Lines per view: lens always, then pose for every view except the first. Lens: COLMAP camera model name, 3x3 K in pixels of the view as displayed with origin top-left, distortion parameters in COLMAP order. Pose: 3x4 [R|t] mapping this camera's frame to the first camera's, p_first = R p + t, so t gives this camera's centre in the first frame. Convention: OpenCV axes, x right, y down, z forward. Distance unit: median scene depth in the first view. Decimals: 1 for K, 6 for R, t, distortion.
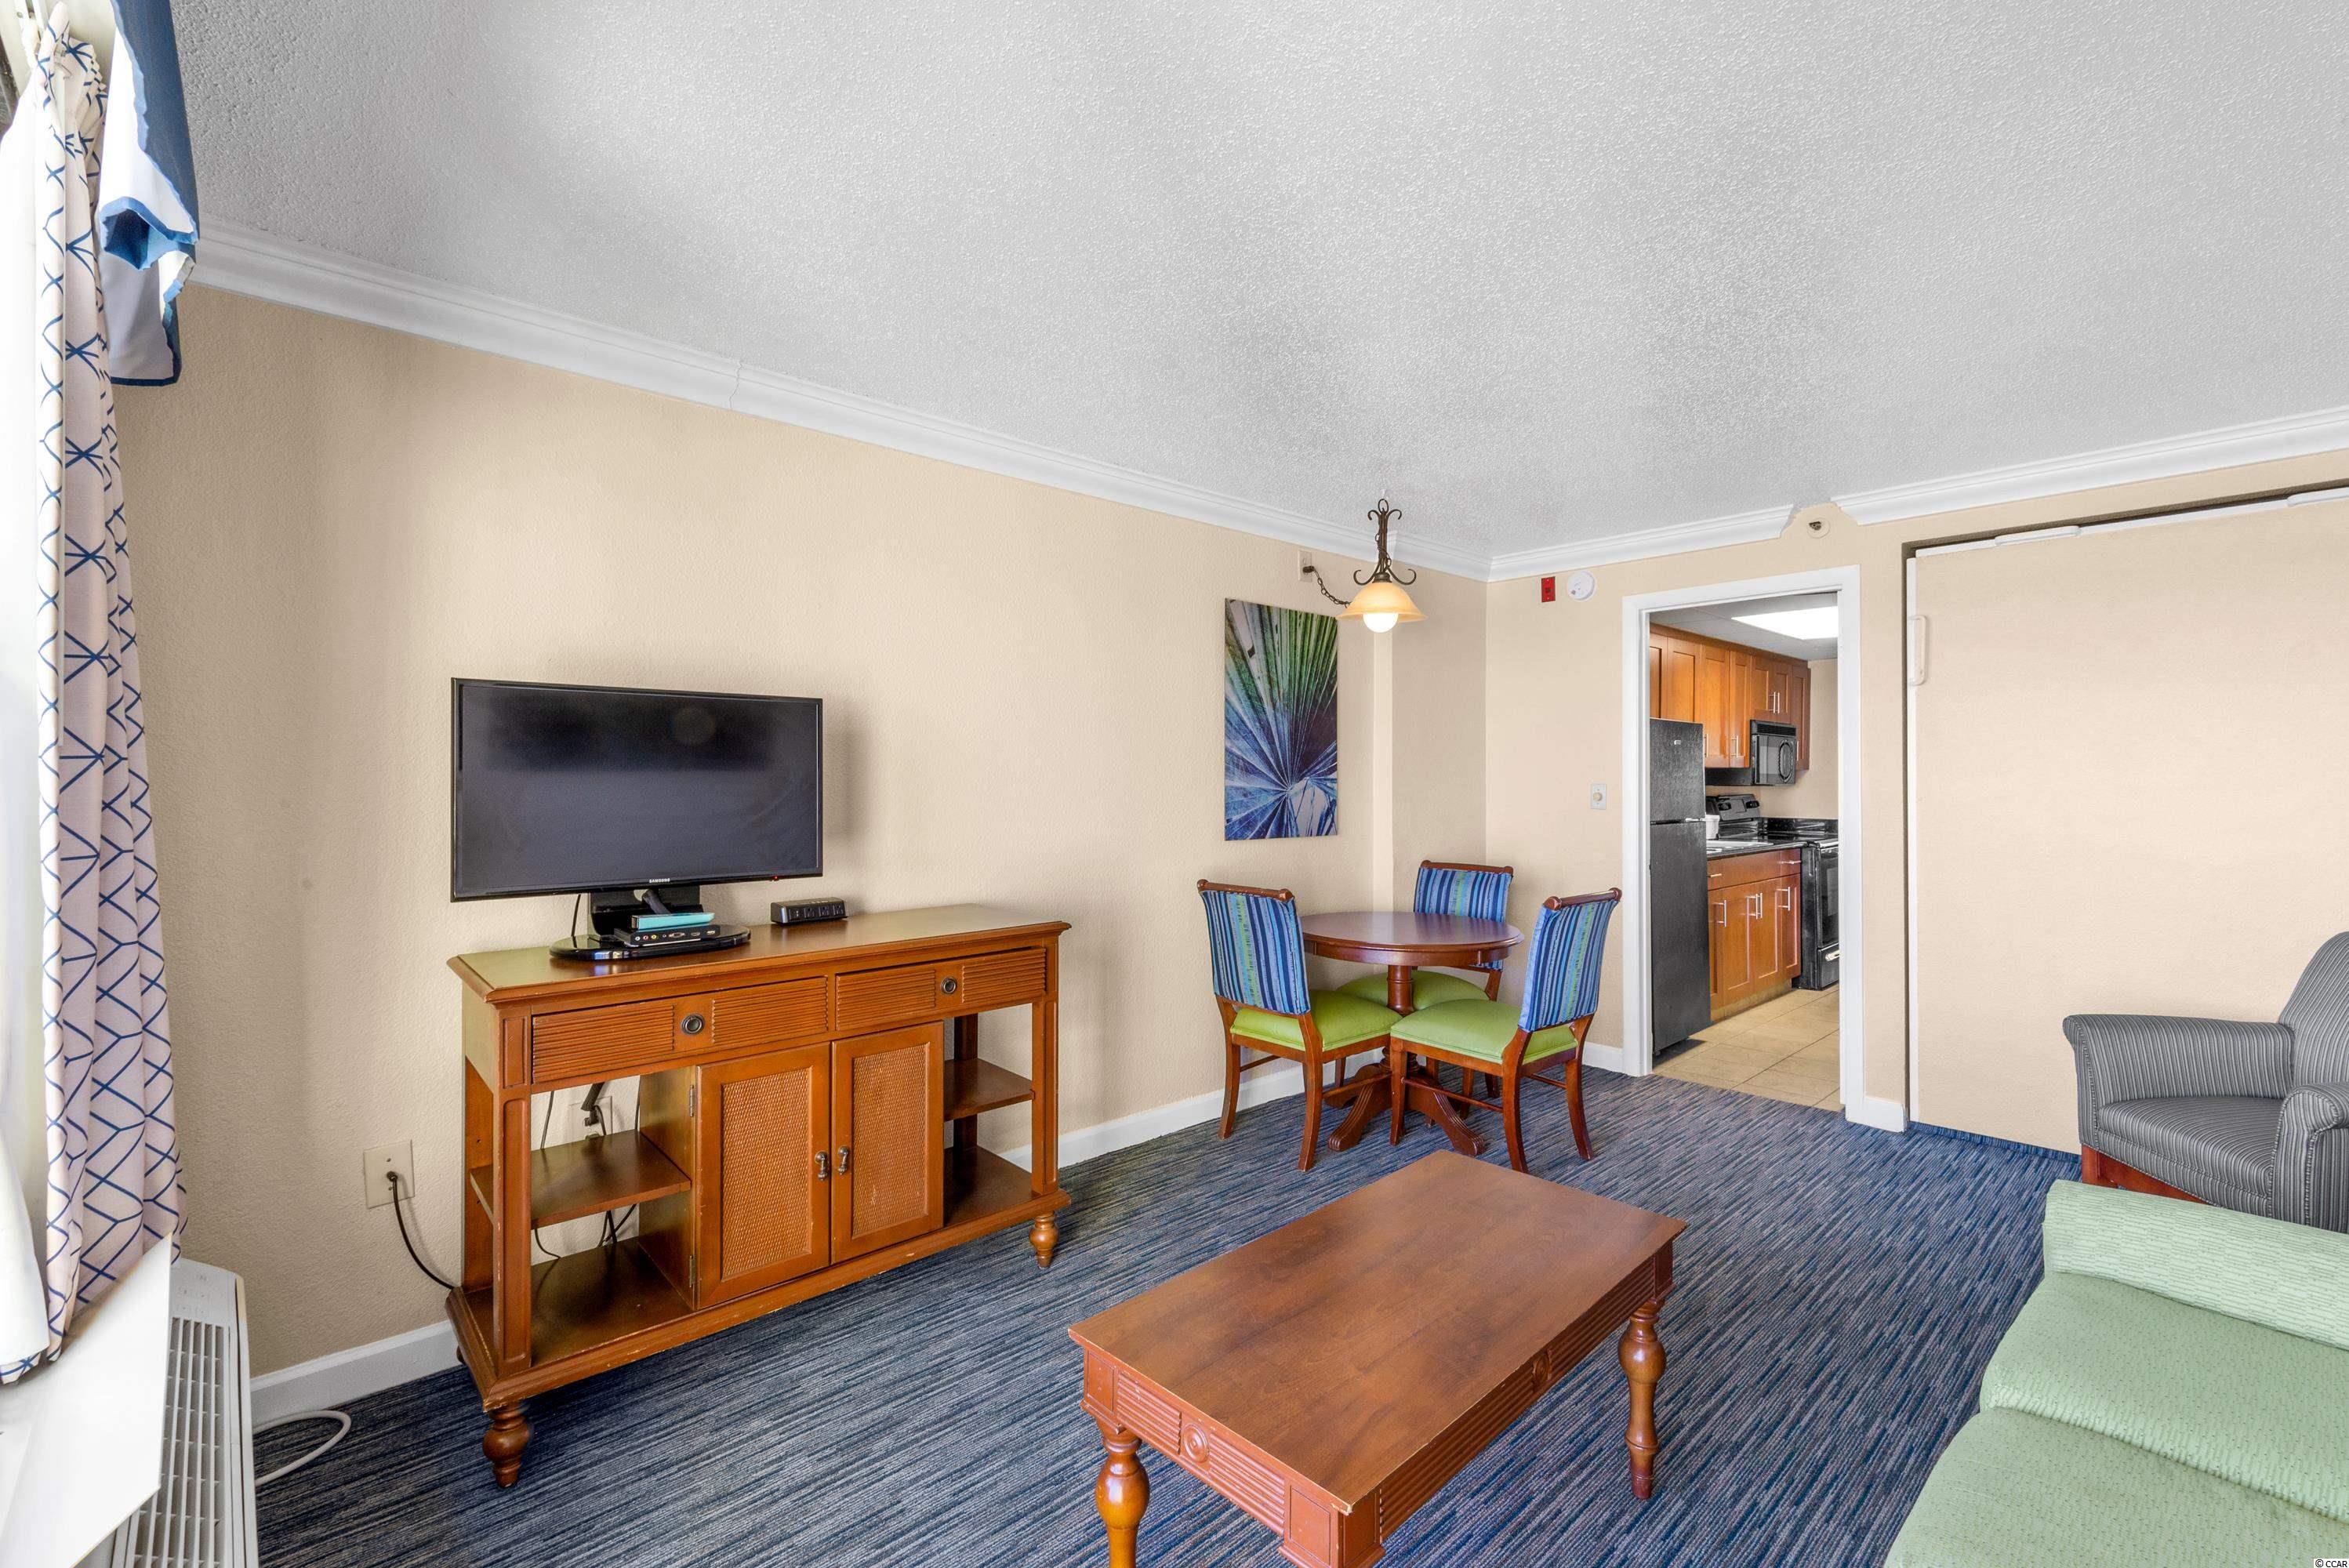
lens RADIAL K [[1022.3, 0, 1197.2], [0, 1022.3, 749.4], [0, 0, 1]] dist [0.002873, -0.000776]
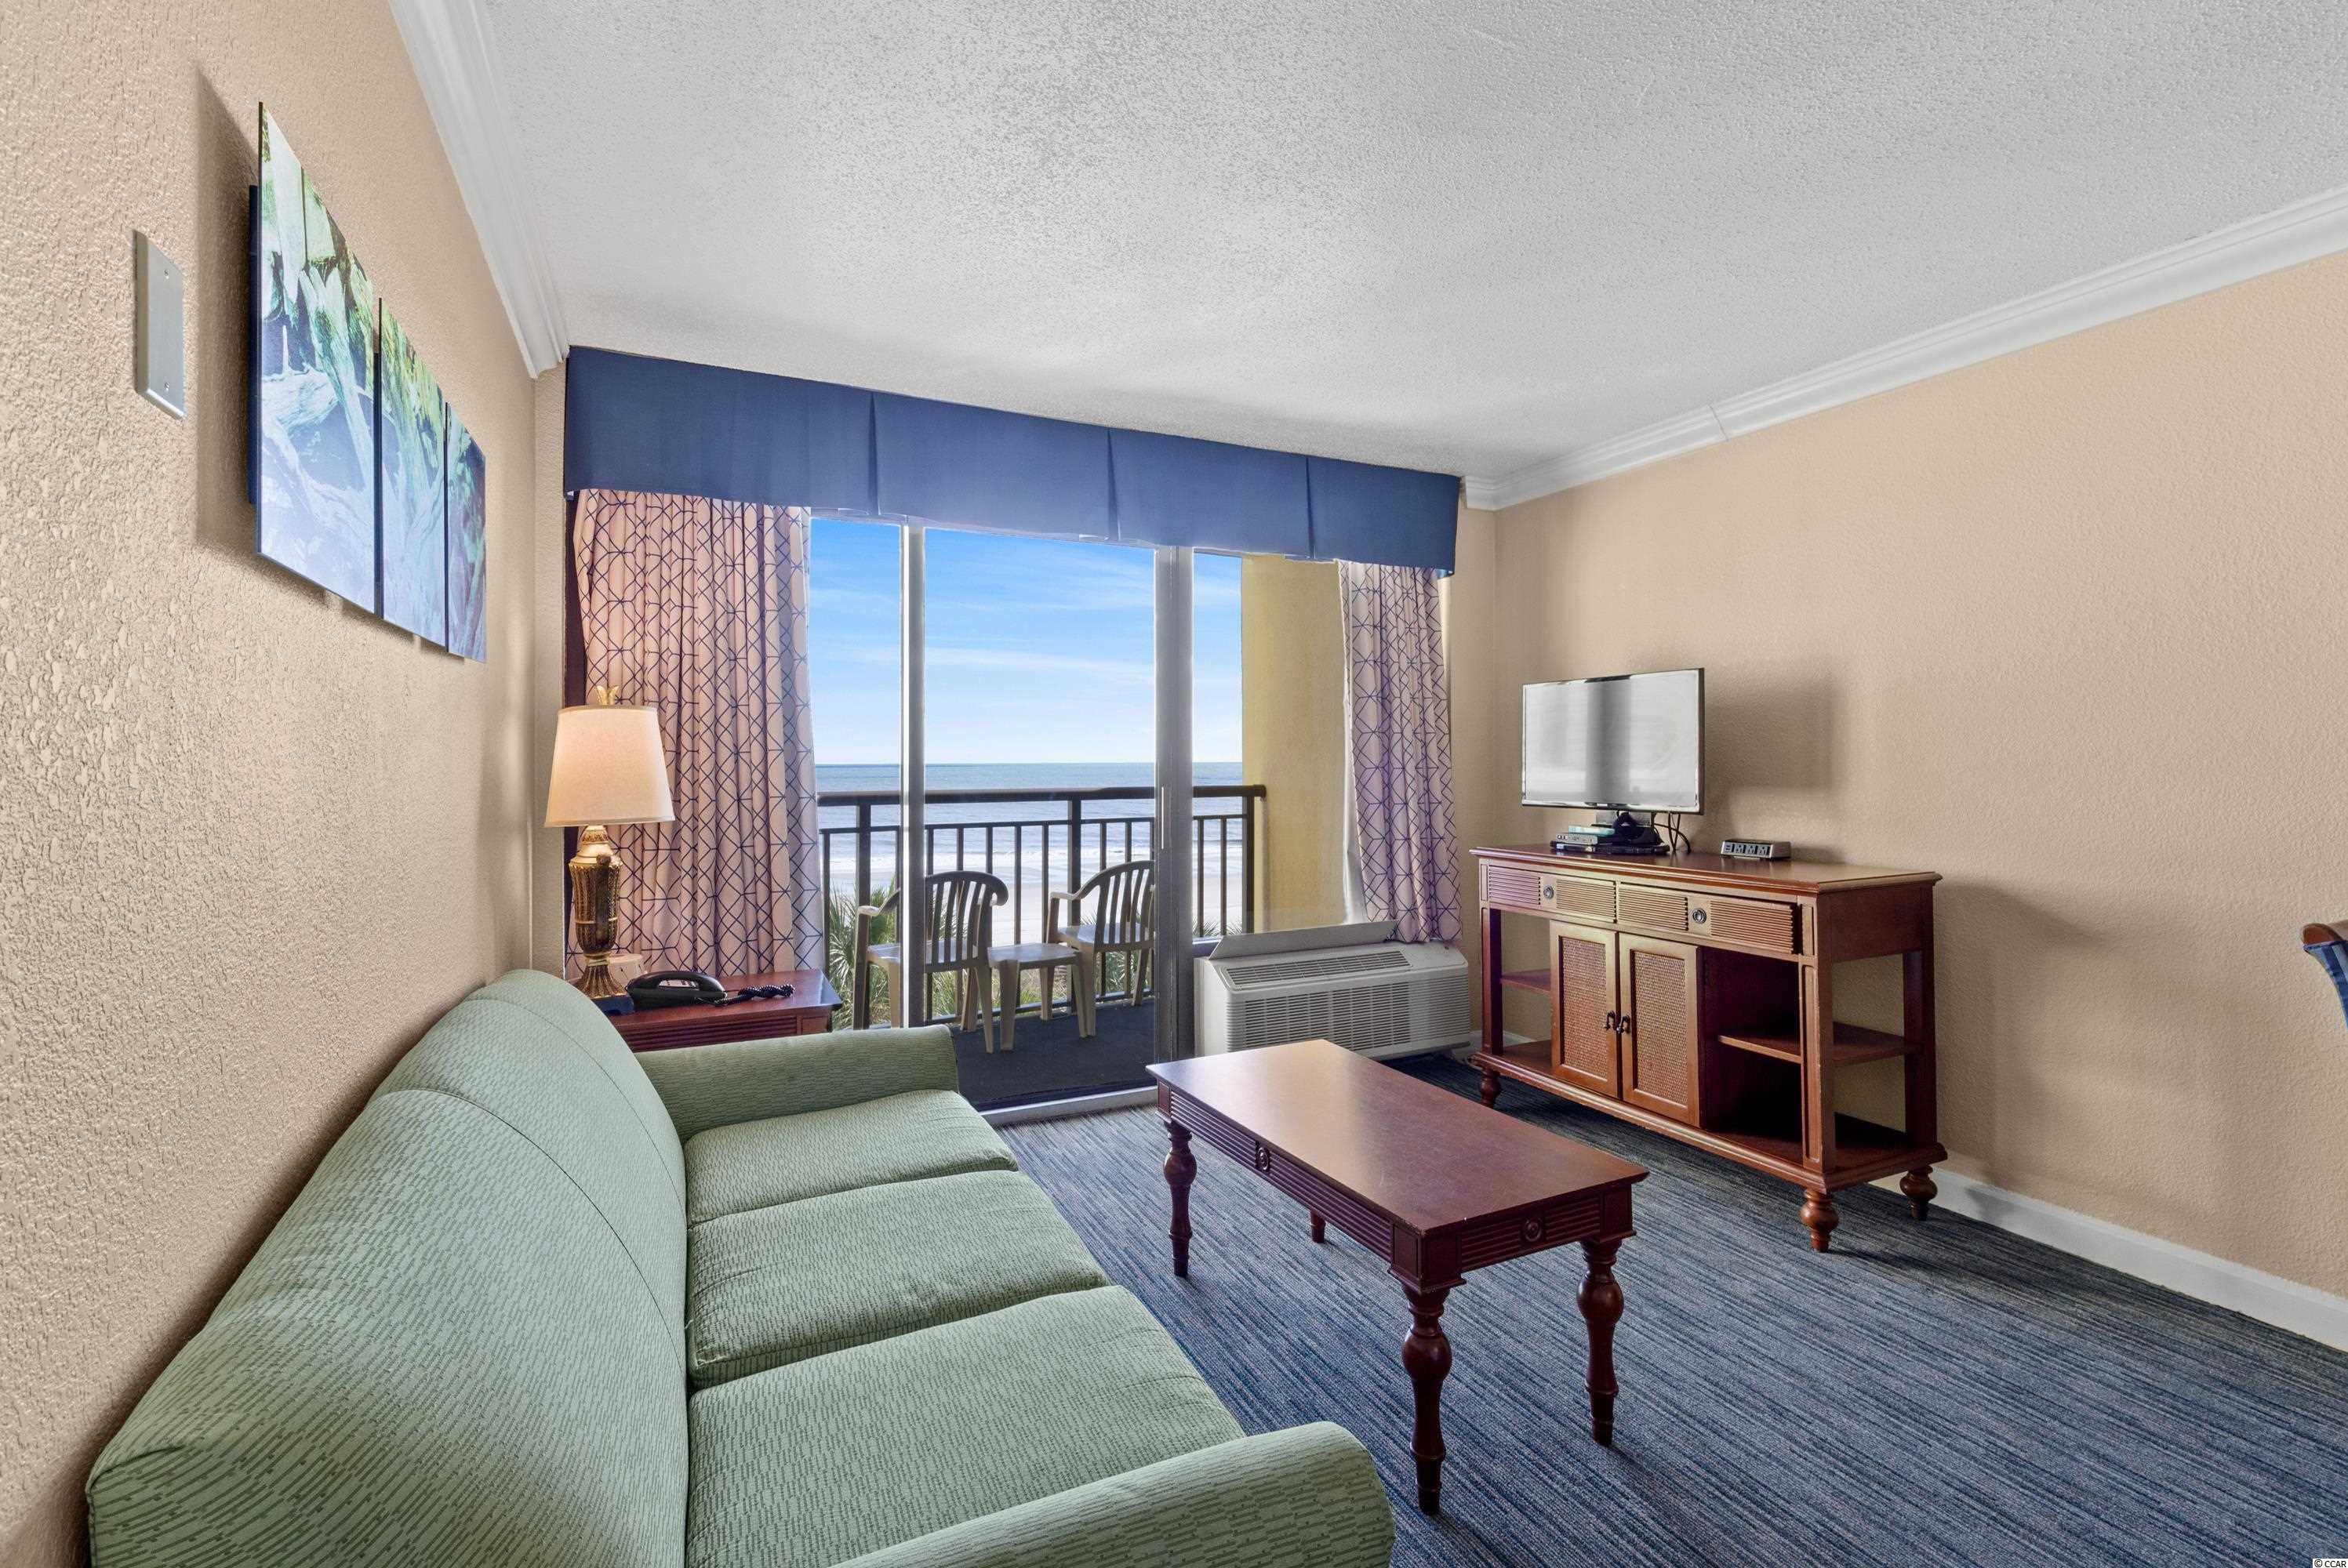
lens RADIAL K [[1062.1, 0, 1183.5], [0, 1062.1, 751.6], [0, 0, 1]] dist [0.002646, -0.000243]
pose [[-0.295543, -0.004242, -0.955320, 0.660399], [0.027288, 0.999545, -0.012880, 0.030874], [0.954940, -0.029876, -0.295293, 0.513280]]
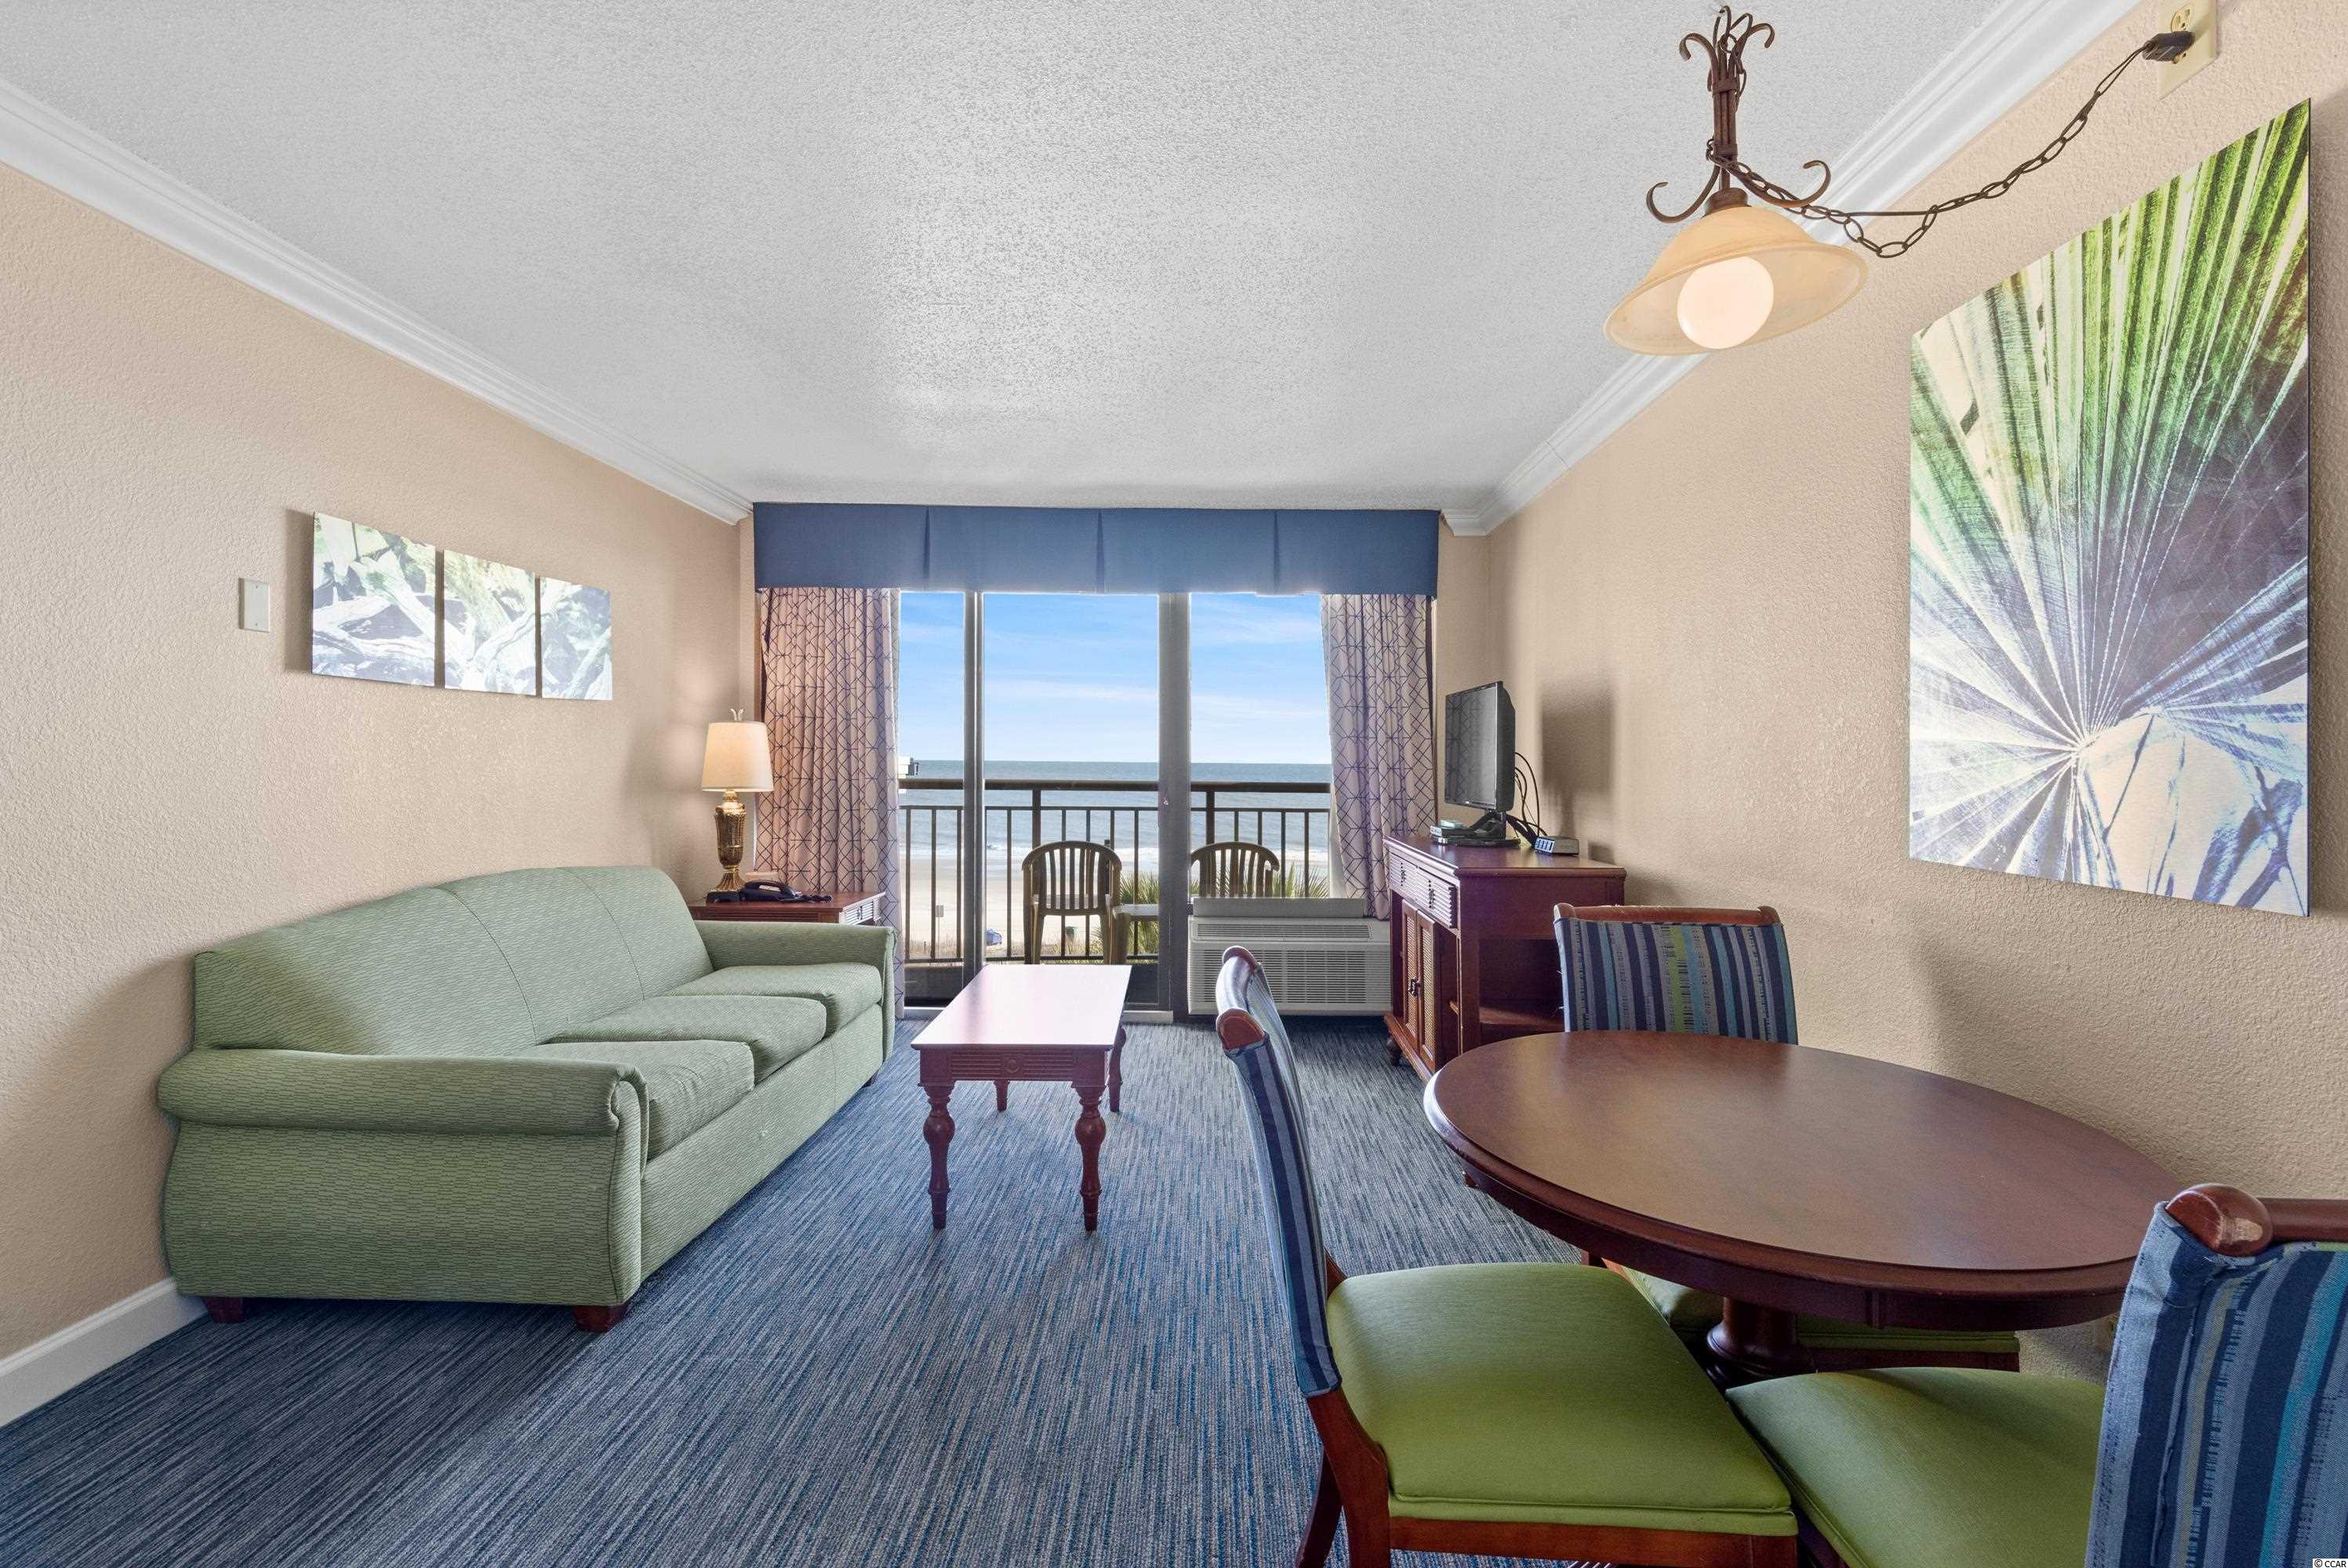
lens RADIAL K [[1021.7, 0, 1196.6], [0, 1021.7, 749.4], [0, 0, 1]] dist [0.002873, -0.000776]
pose [[-0.691043, -0.013749, -0.722682, 0.579357], [0.009391, 0.999564, -0.027996, 0.049531], [0.722752, -0.026134, -0.690613, 1.068572]]
